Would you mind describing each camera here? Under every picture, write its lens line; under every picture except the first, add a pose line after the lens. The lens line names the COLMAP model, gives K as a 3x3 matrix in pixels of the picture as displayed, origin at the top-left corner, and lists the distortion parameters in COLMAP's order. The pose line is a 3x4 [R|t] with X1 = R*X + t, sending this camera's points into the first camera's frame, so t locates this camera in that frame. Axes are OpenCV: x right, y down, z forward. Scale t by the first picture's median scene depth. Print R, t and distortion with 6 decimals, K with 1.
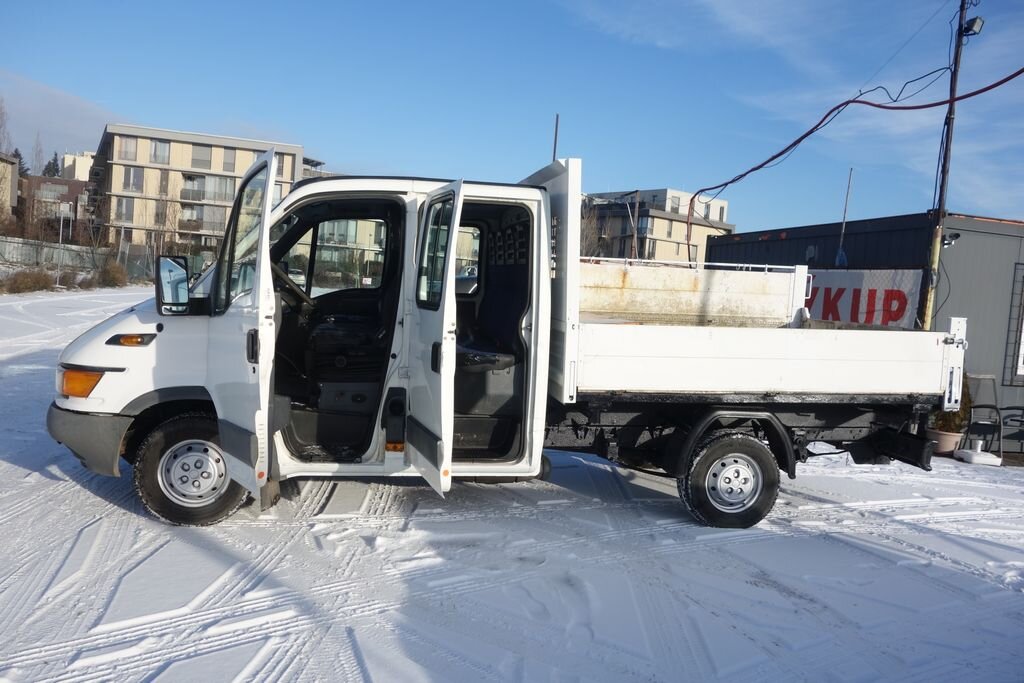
lens RADIAL K [[813.1, 0, 507.1], [0, 813.1, 343.3], [0, 0, 1]] dist [-0.001835, 0.000886]
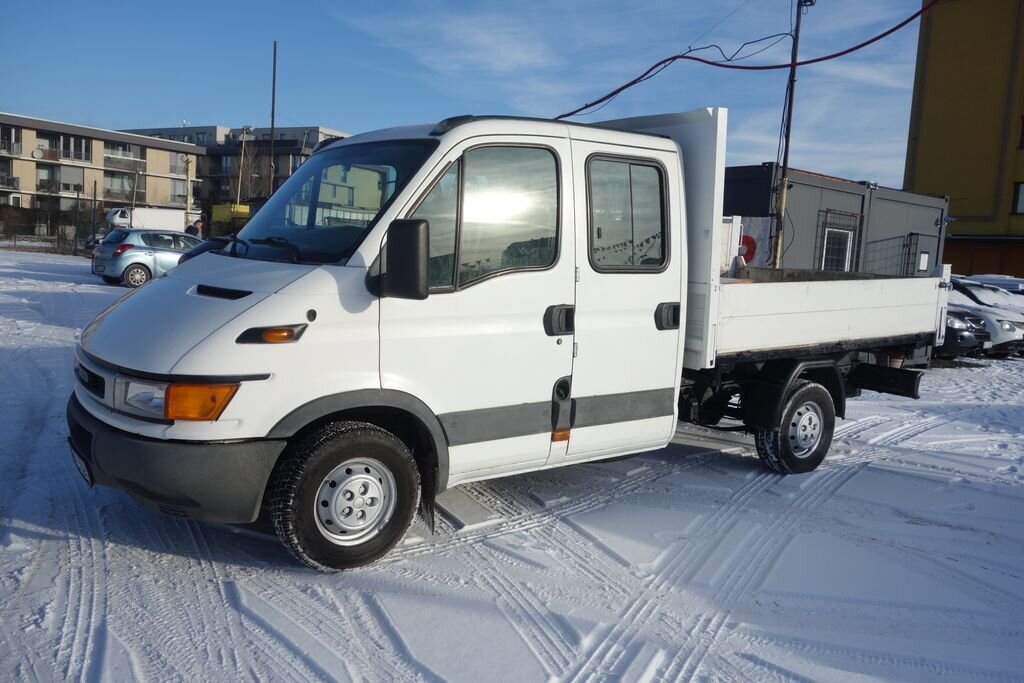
lens RADIAL K [[813.1, 0, 506.9], [0, 813.1, 343.8], [0, 0, 1]] dist [-0.001835, 0.000886]
pose [[0.903947, -0.072443, 0.421463, -0.493139], [0.041587, 0.995767, 0.081963, -0.039539], [-0.425617, -0.056563, 0.903134, 0.220705]]
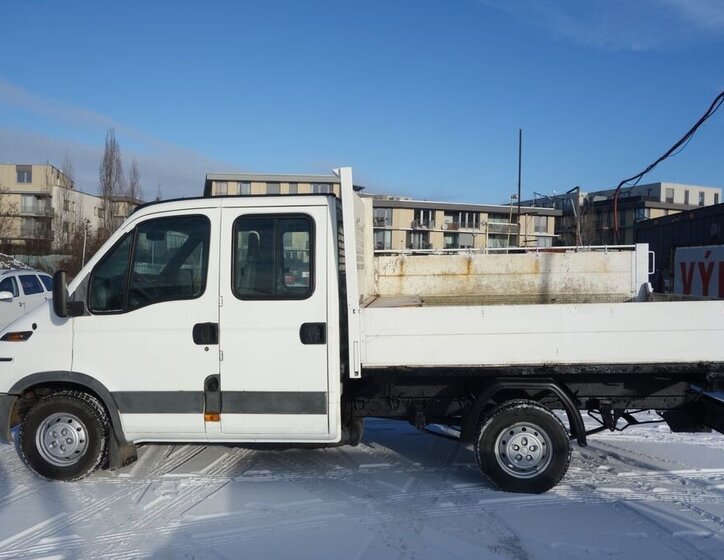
lens RADIAL K [[666.4, 0, 358.9], [0, 666.4, 278.1], [0, 0, 1]] dist [0.005107, 0.000000]
pose [[0.966093, -0.056917, -0.251842, 0.297914], [0.038110, 0.996151, -0.078938, 0.006913], [0.255365, 0.066664, 0.964544, 0.079821]]
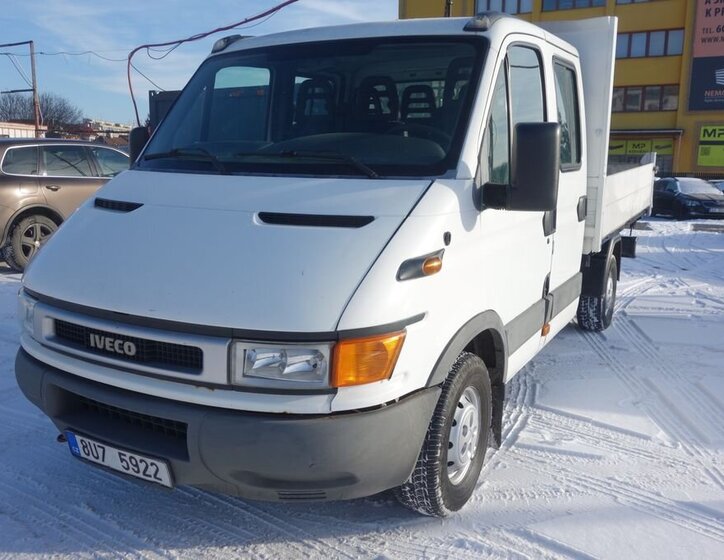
lens RADIAL K [[666.4, 0, 358.0], [0, 666.4, 284.7], [0, 0, 1]] dist [0.005107, 0.000000]
pose [[0.644307, -0.203620, 0.737162, -0.733072], [0.091306, 0.977491, 0.190199, -0.075668], [-0.759297, -0.055239, 0.648396, 0.607396]]
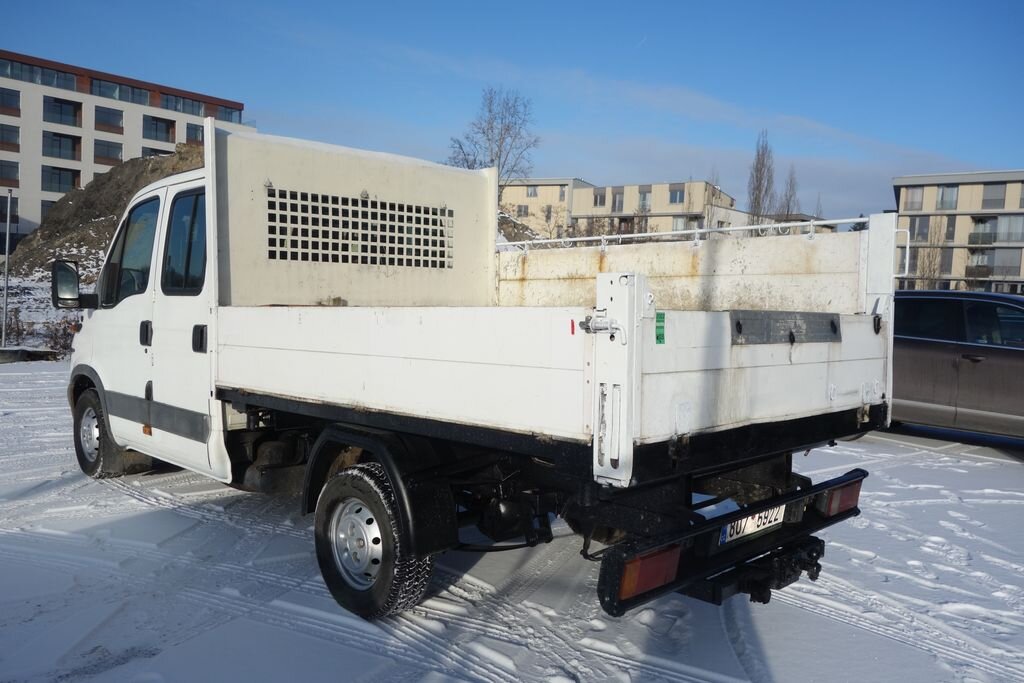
lens RADIAL K [[813.1, 0, 513.8], [0, 813.1, 342.4], [0, 0, 1]] dist [-0.001835, 0.000886]
pose [[0.572705, -0.000637, -0.819762, 0.880835], [-0.056949, 0.997553, -0.040561, 0.027365], [0.817781, 0.069915, 0.571267, 0.701312]]
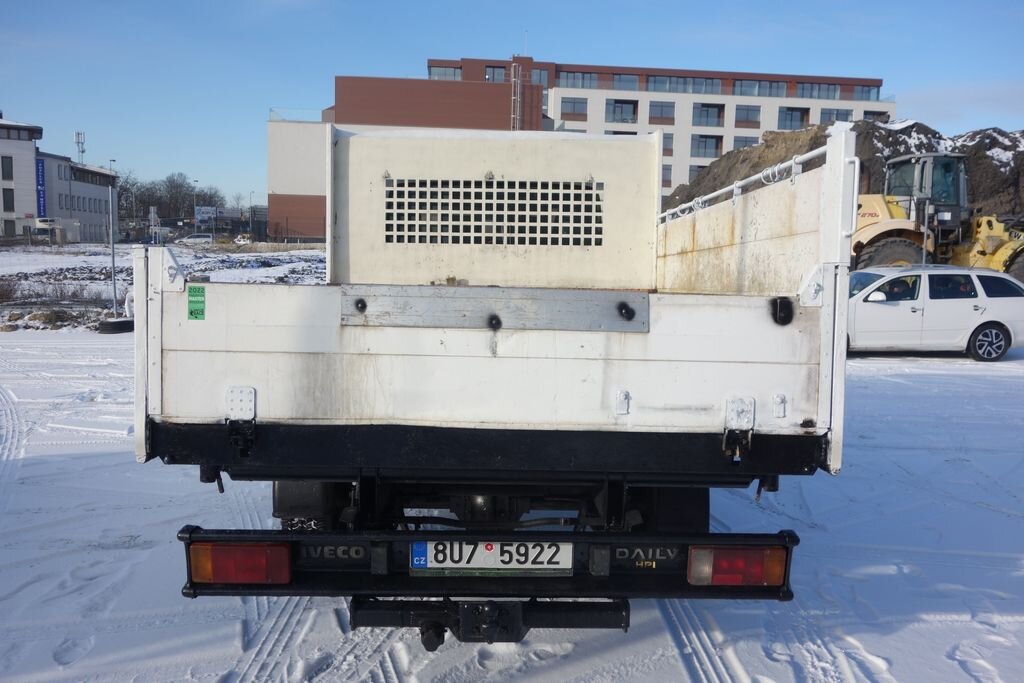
lens RADIAL K [[813.1, 0, 508.5], [0, 813.1, 339.9], [0, 0, 1]] dist [-0.001835, 0.000886]
pose [[-0.150901, 0.022540, -0.988292, 0.953031], [-0.105650, 0.993646, 0.038793, -0.017830], [0.982887, 0.110267, -0.147561, 1.250766]]
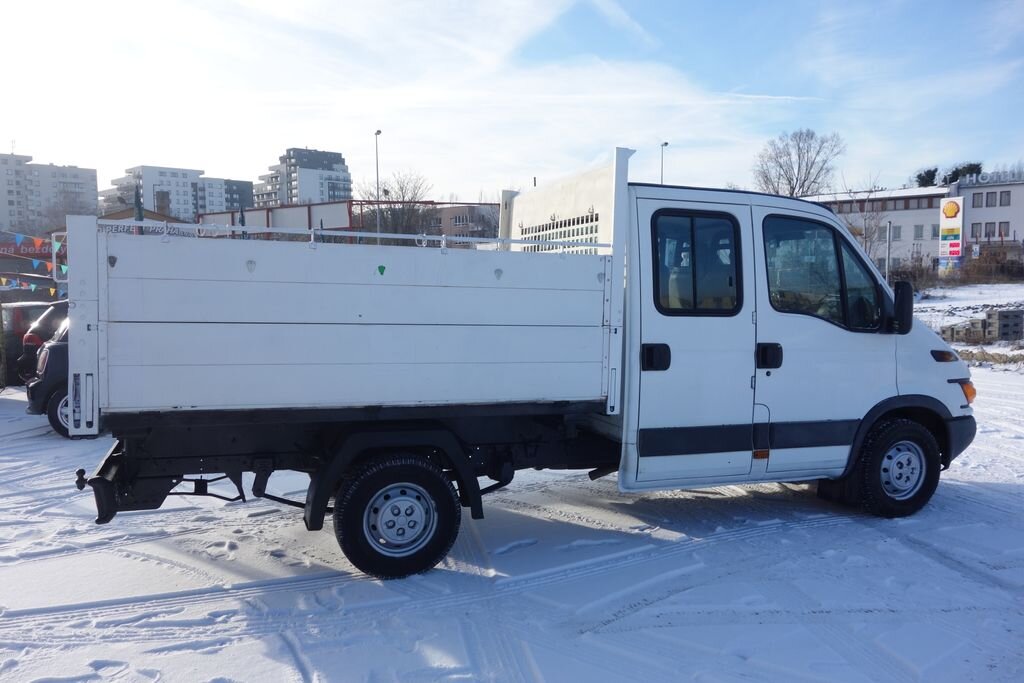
lens RADIAL K [[813.1, 0, 517.5], [0, 813.1, 334.2], [0, 0, 1]] dist [-0.001835, 0.000886]
pose [[-0.983281, -0.057640, -0.172733, 0.251713], [-0.080411, 0.988525, 0.127875, -0.147559], [0.163380, 0.139627, -0.976633, 2.070826]]
